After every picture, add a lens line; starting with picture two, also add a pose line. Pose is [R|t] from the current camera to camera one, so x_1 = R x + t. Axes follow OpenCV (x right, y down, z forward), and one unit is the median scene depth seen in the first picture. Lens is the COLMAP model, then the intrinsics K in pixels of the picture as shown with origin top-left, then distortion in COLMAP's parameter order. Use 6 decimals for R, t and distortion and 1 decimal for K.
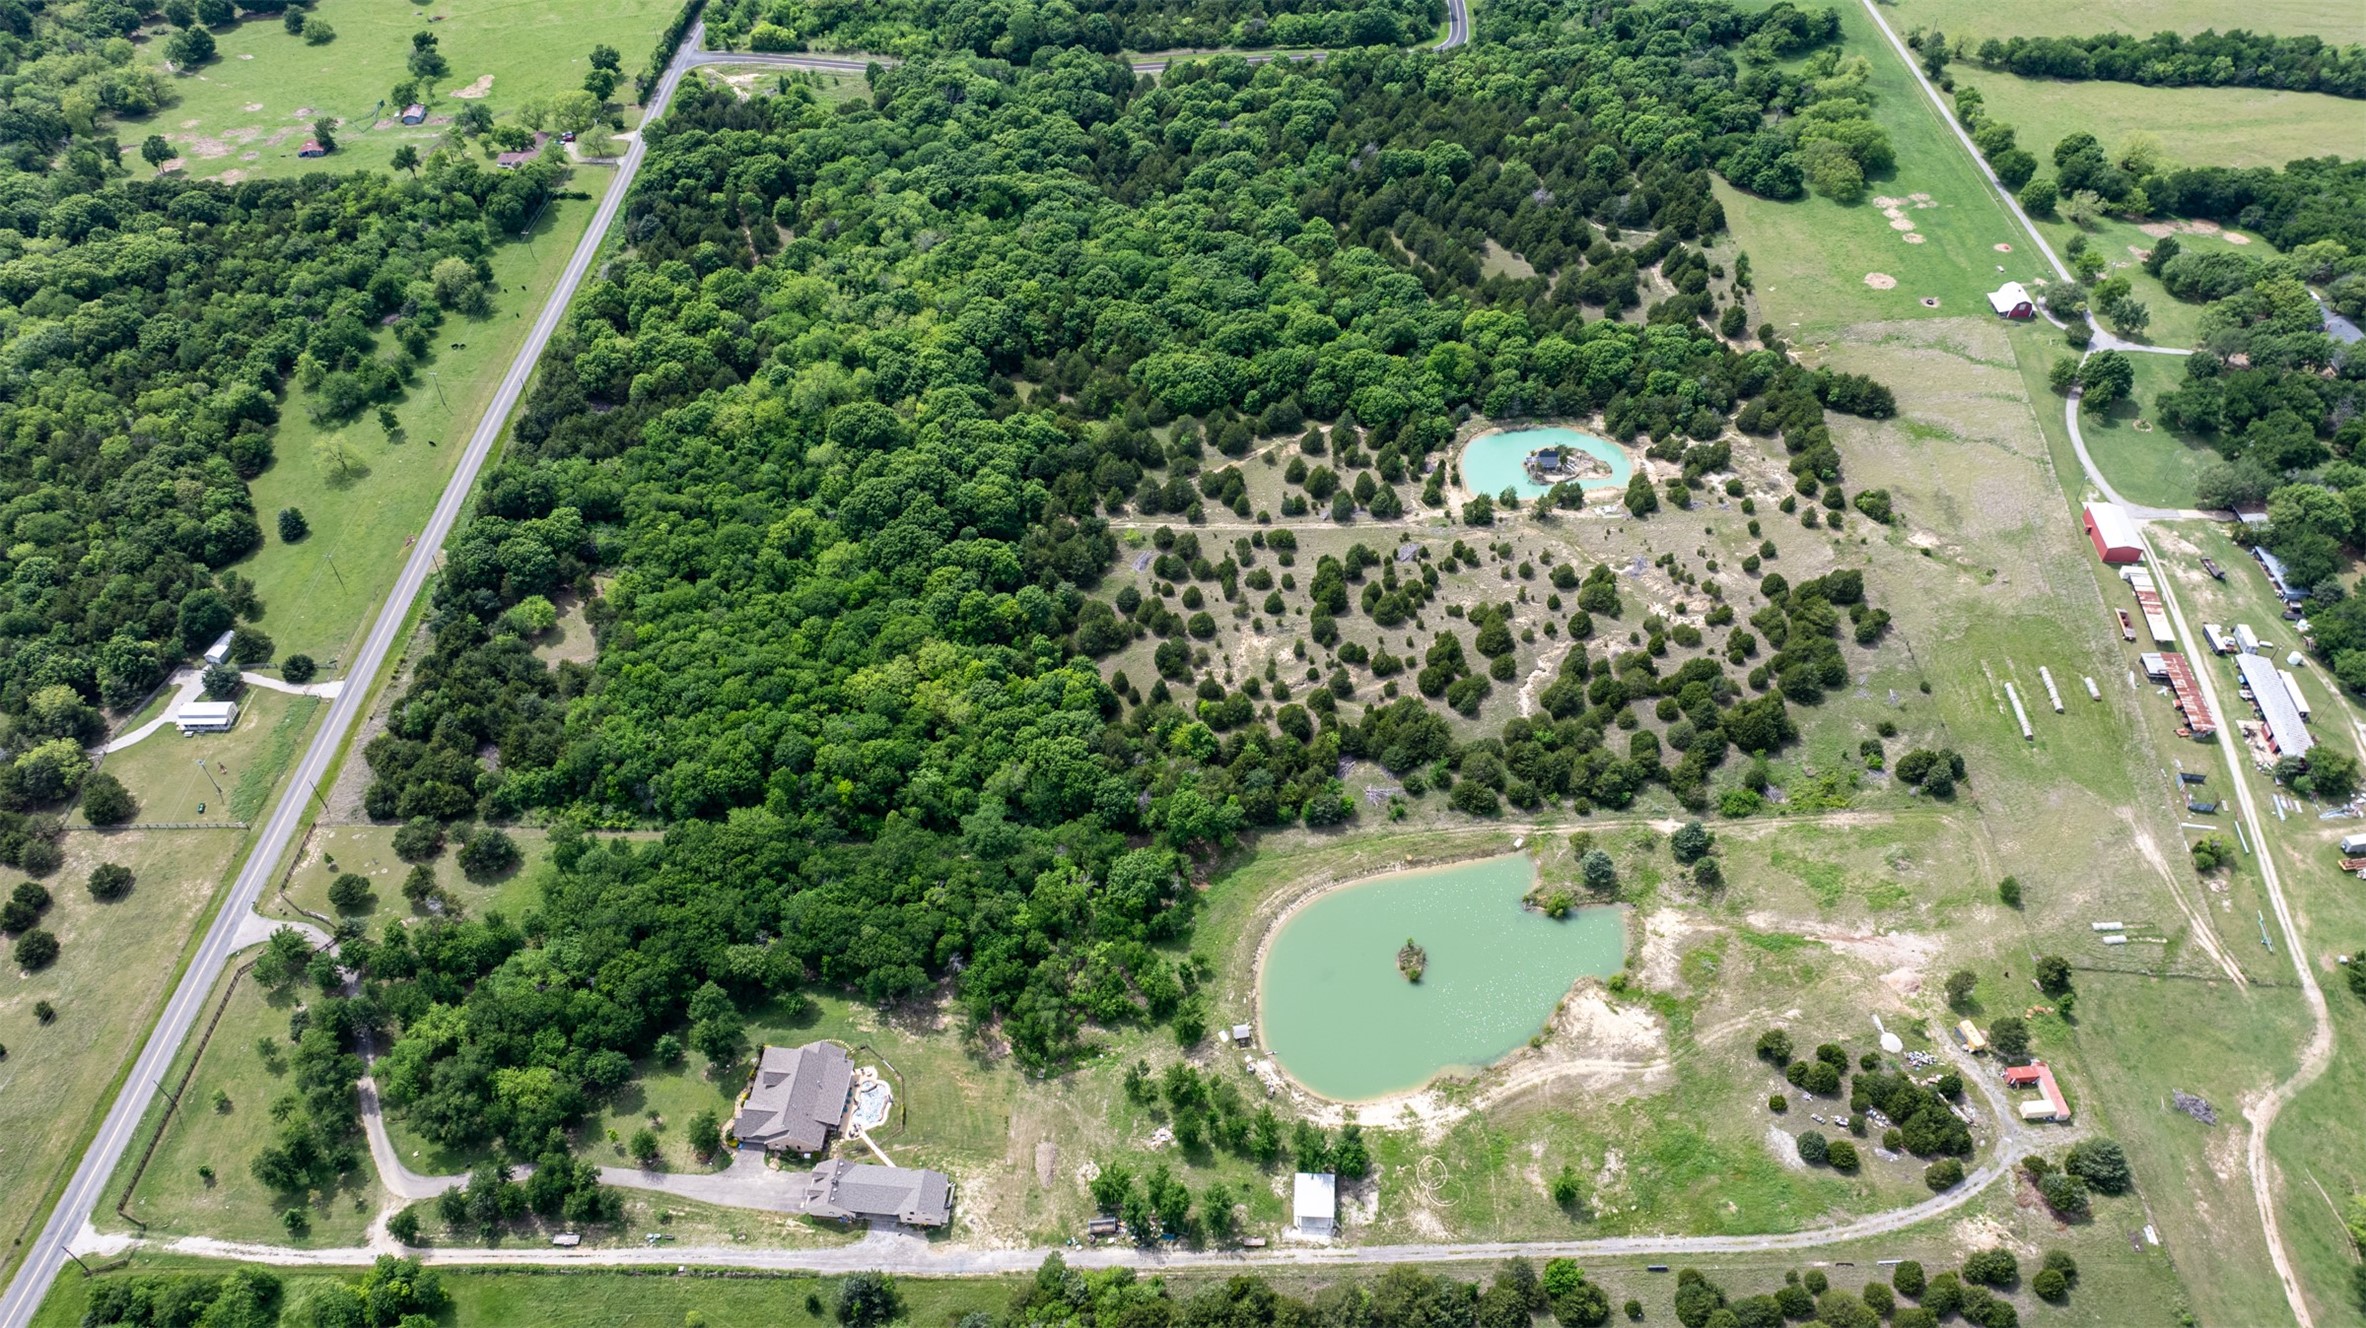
lens RADIAL K [[1644.0, 0, 1191.7], [0, 1644.0, 662.9], [0, 0, 1]] dist [-0.029298, 0.022380]
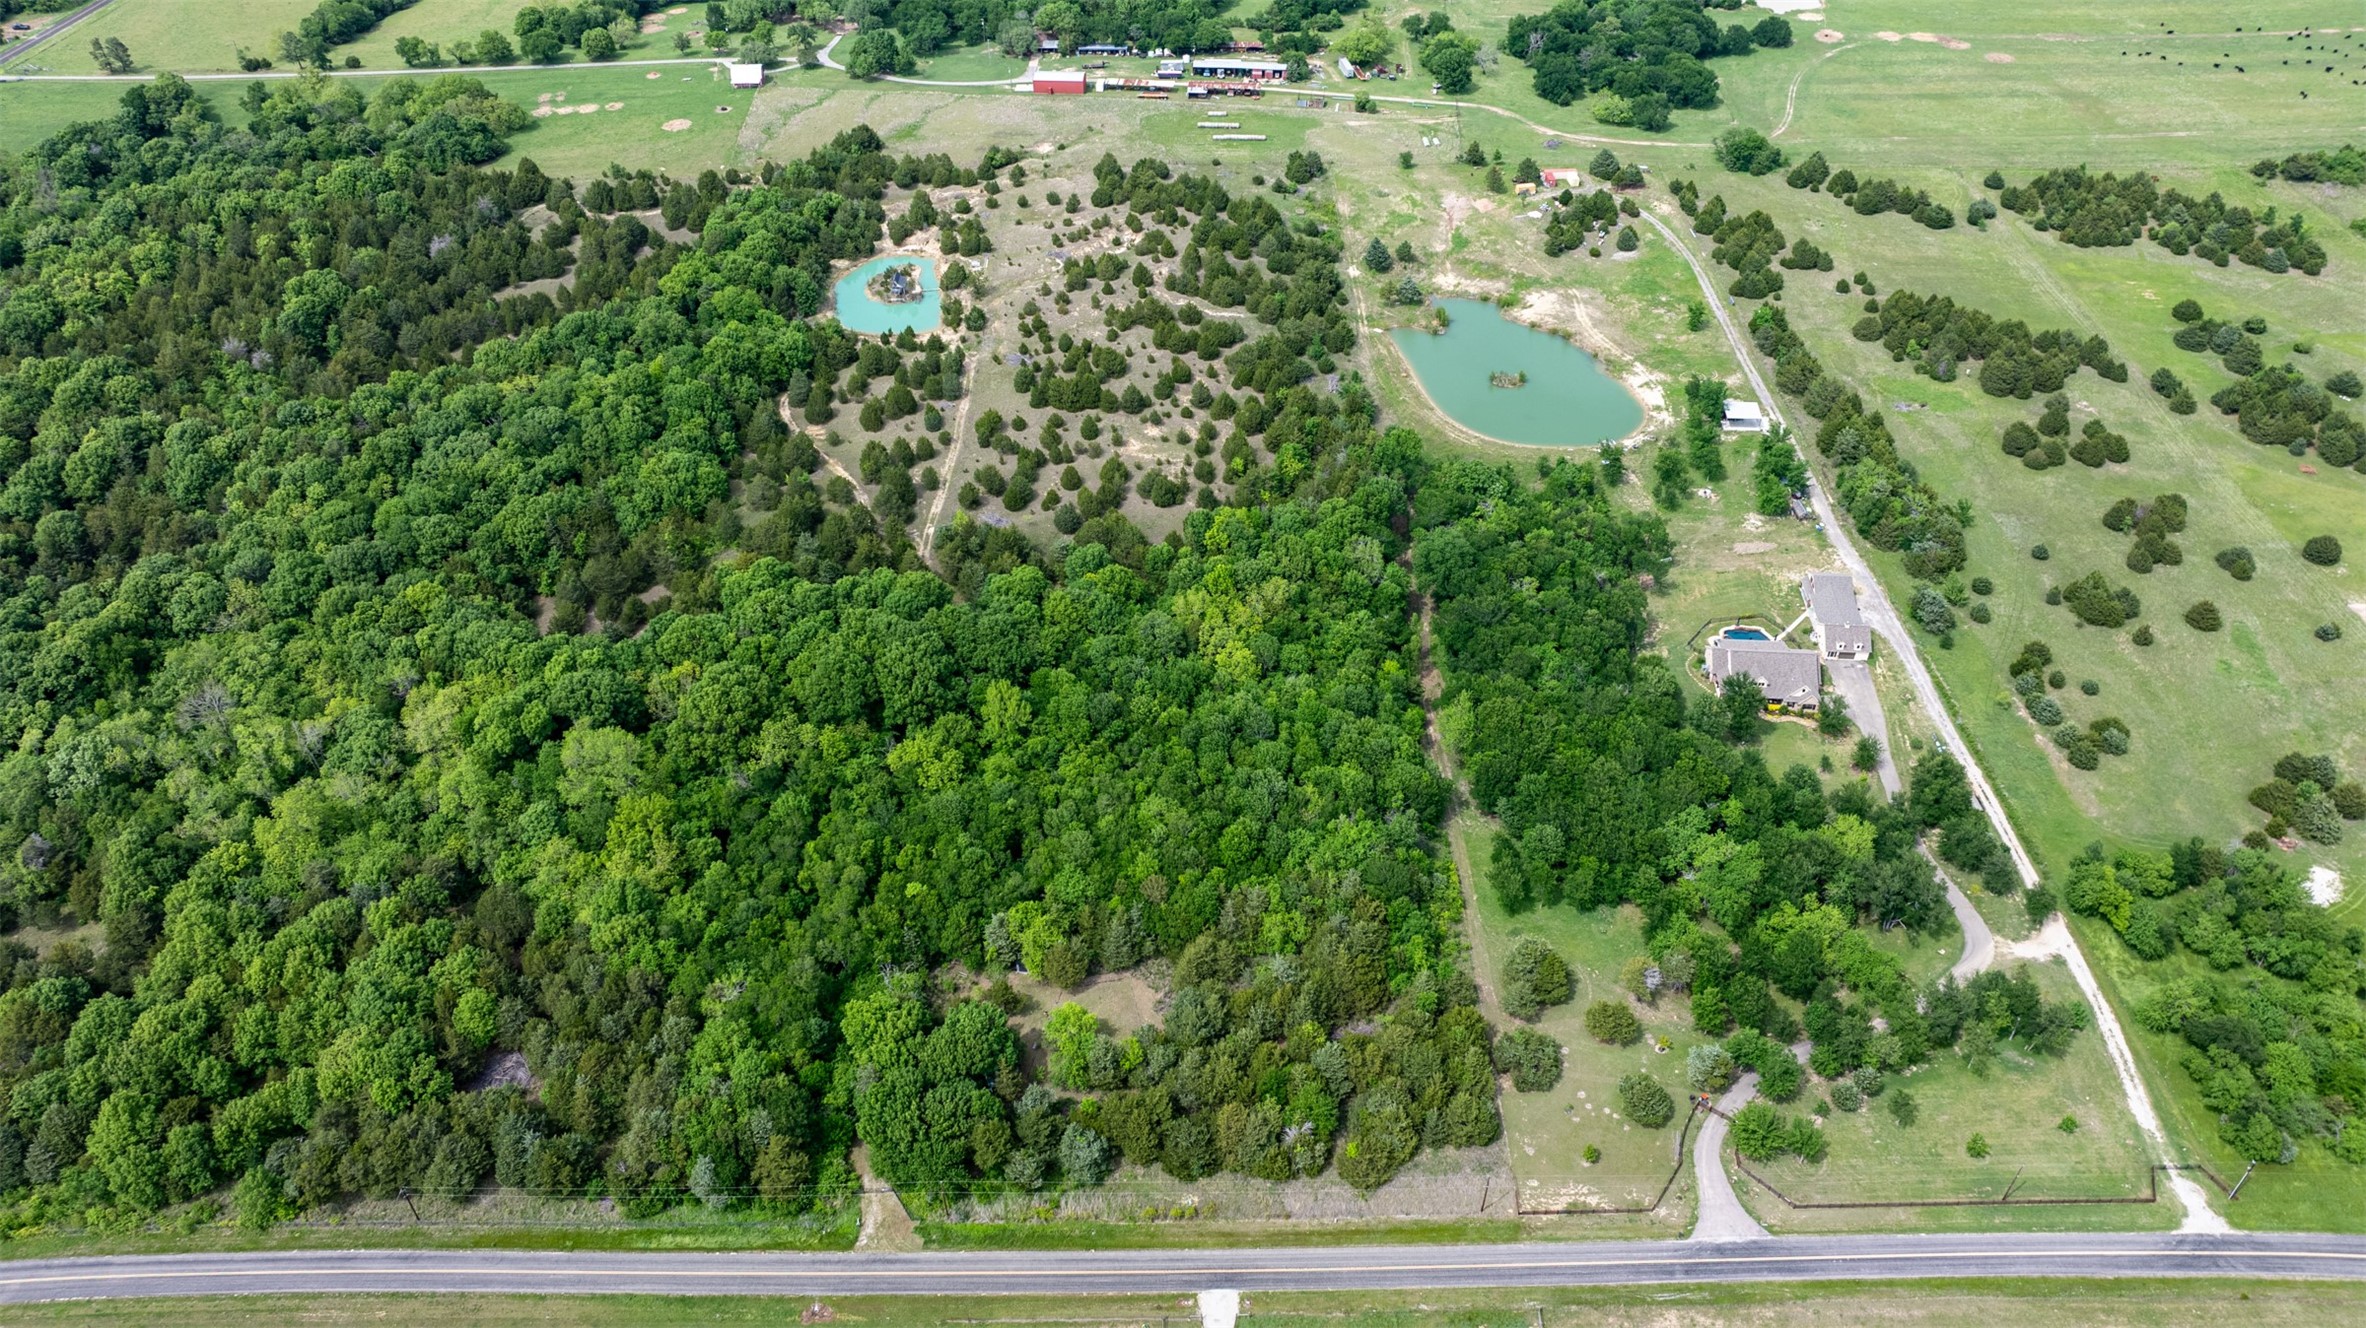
lens RADIAL K [[1644.0, 0, 1187.3], [0, 1644.0, 670.7], [0, 0, 1]] dist [-0.029298, 0.022380]
pose [[-0.004396, -0.636838, 0.770985, -0.833943], [0.712592, 0.538912, 0.449207, -0.373094], [-0.701565, 0.551373, 0.451436, 0.627444]]
